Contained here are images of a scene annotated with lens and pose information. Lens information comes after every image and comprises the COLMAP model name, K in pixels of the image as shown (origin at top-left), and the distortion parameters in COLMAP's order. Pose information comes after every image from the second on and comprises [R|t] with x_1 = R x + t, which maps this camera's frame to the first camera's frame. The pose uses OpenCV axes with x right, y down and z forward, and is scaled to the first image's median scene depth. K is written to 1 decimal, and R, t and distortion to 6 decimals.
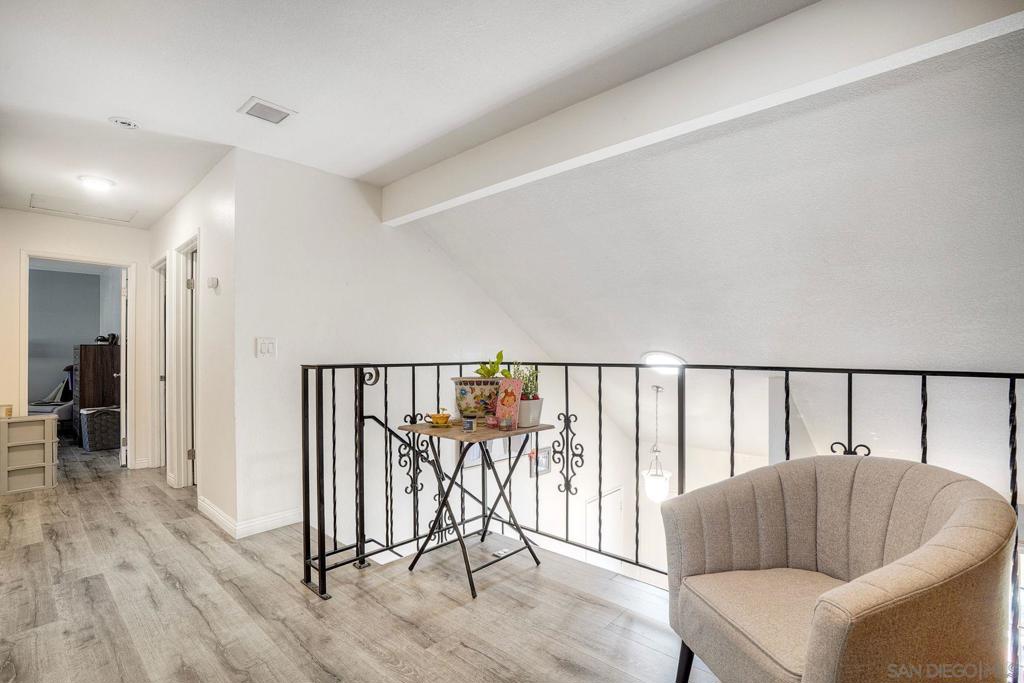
lens RADIAL K [[472.5, 0, 509.6], [0, 472.5, 345.7], [0, 0, 1]] dist [-0.057465, 0.019077]
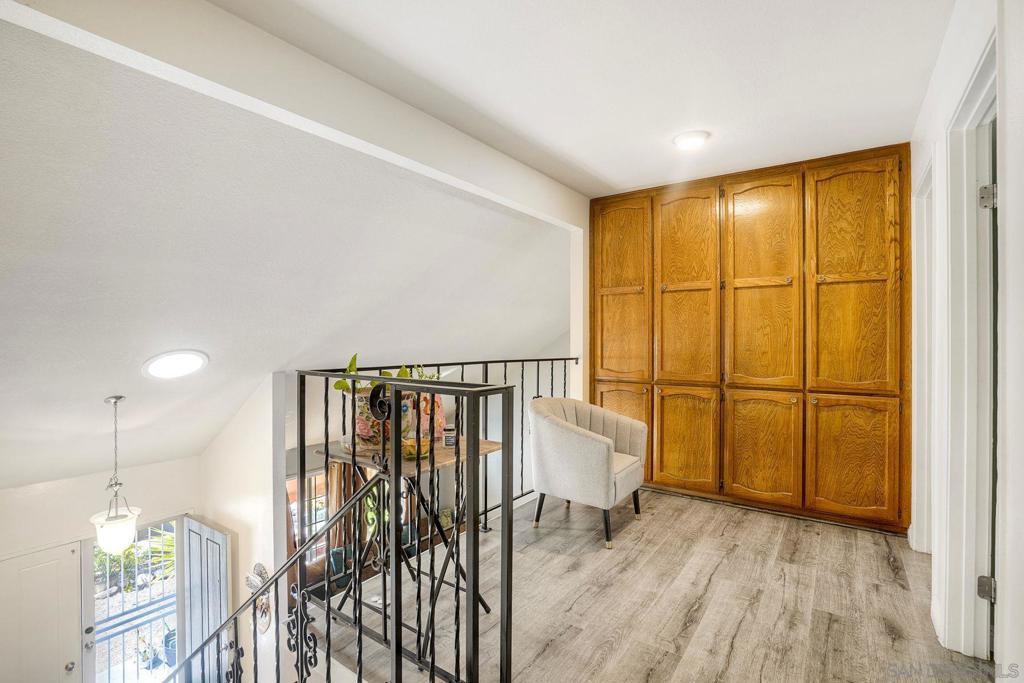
lens RADIAL K [[472.5, 0, 509.6], [0, 472.5, 345.7], [0, 0, 1]] dist [-0.057465, 0.019077]
pose [[-0.112183, 0.007774, 0.993657, -1.250685], [-0.005784, 0.999947, -0.008476, 0.004266], [-0.993671, -0.006698, -0.112132, 1.146919]]
